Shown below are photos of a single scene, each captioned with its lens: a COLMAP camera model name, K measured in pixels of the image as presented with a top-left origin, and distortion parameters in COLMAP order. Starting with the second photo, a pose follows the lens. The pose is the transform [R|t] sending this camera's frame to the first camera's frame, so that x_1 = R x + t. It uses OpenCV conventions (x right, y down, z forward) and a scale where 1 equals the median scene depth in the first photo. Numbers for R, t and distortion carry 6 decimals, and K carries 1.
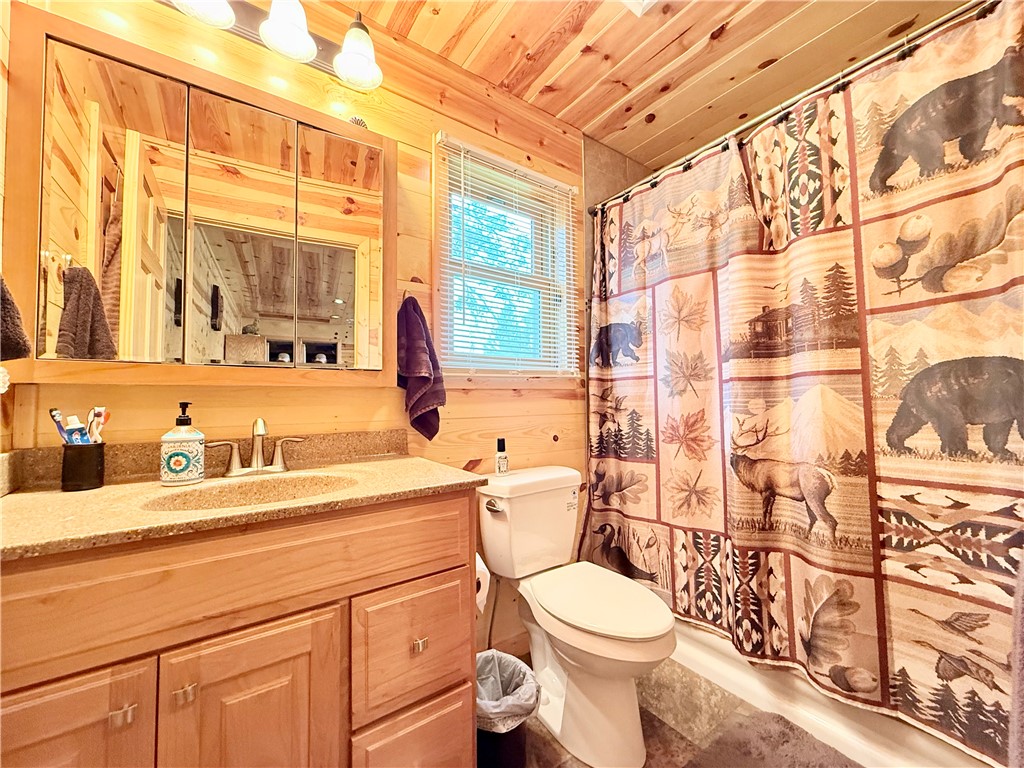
lens RADIAL K [[406.8, 0, 510.1], [0, 406.8, 384.8], [0, 0, 1]] dist [0.000572, -0.000382]
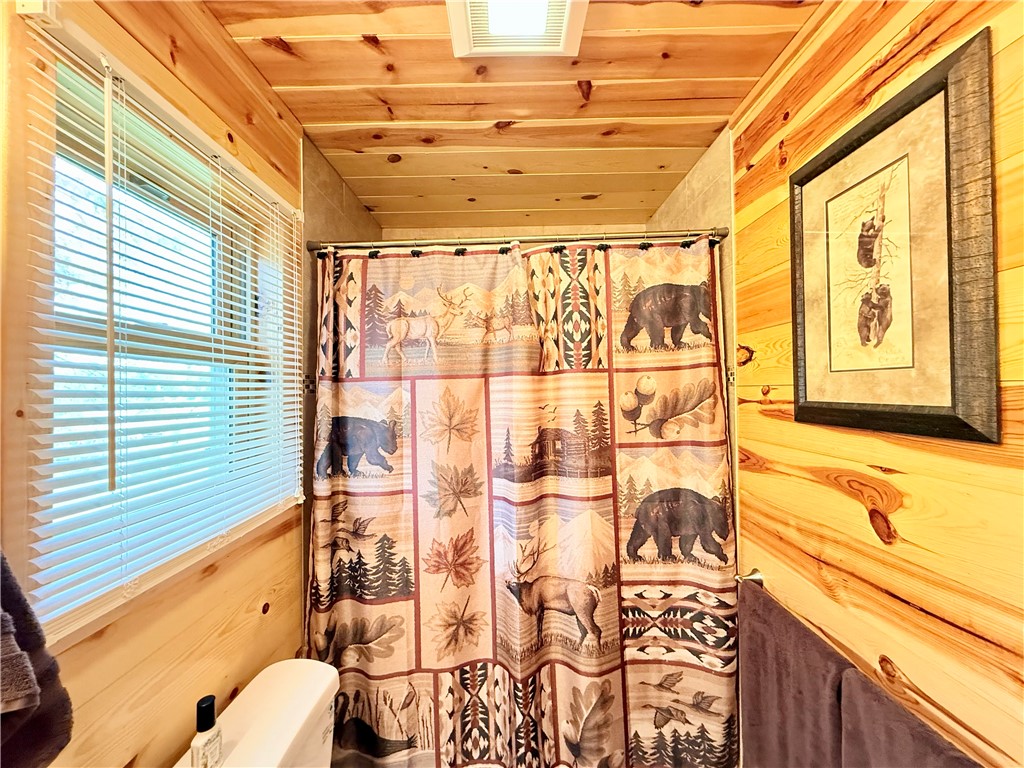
lens RADIAL K [[406.8, 0, 510.1], [0, 406.8, 384.8], [0, 0, 1]] dist [0.000572, -0.000382]
pose [[0.587362, 0.009113, 0.809273, -0.237394], [-0.021690, 0.999755, 0.004484, -0.299965], [-0.809033, -0.020187, 0.587416, 0.463850]]
